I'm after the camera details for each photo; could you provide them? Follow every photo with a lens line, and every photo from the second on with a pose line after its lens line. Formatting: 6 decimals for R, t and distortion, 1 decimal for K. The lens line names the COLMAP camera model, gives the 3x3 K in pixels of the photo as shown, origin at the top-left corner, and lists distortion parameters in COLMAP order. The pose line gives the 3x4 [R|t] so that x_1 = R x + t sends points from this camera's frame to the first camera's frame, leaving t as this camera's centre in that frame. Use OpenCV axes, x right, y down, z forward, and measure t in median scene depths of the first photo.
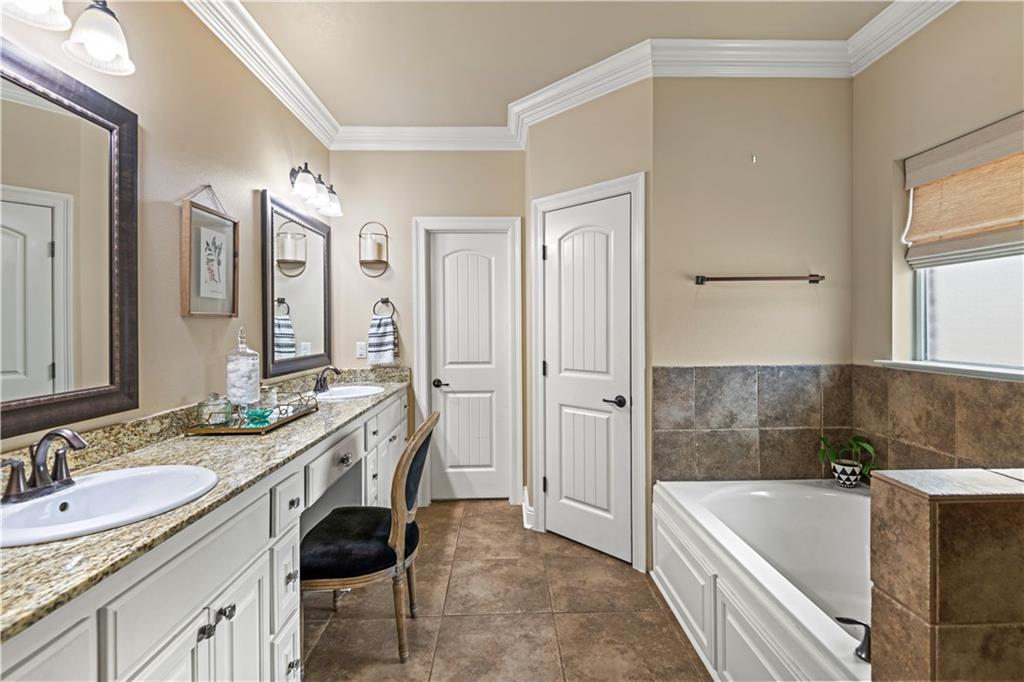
lens RADIAL K [[466.0, 0, 509.5], [0, 466.0, 323.1], [0, 0, 1]] dist [0.010675, -0.006993]
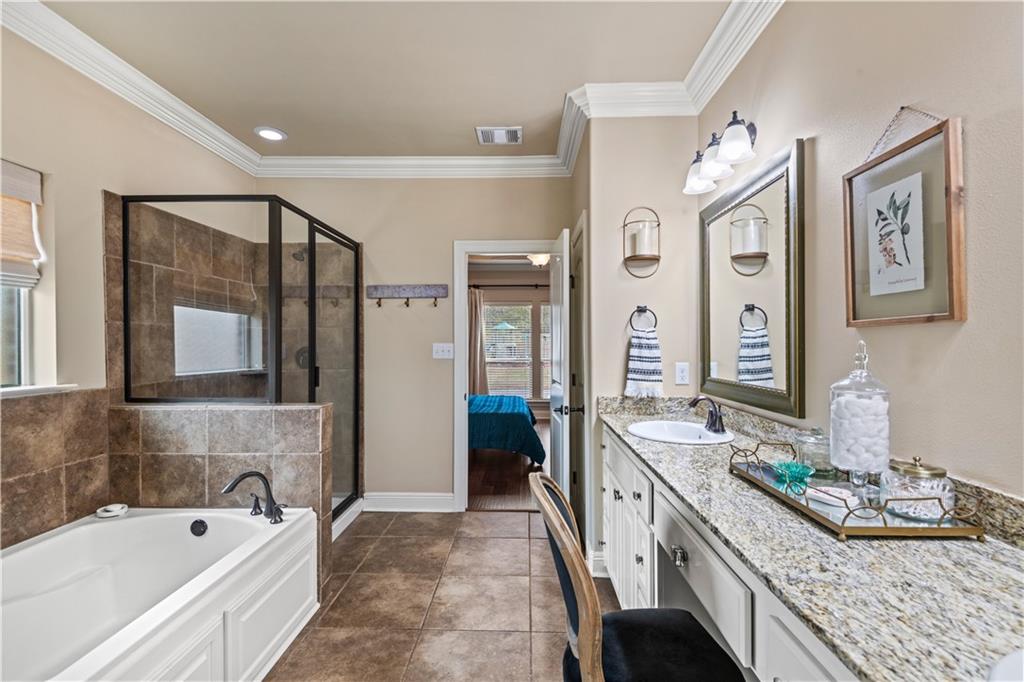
lens RADIAL K [[466.0, 0, 512.3], [0, 466.0, 341.6], [0, 0, 1]] dist [0.010675, -0.006993]
pose [[-0.999534, 0.007958, 0.029474, -0.145769], [0.007720, 0.999937, -0.008190, 0.013129], [-0.029537, -0.007959, -0.999532, 1.648969]]
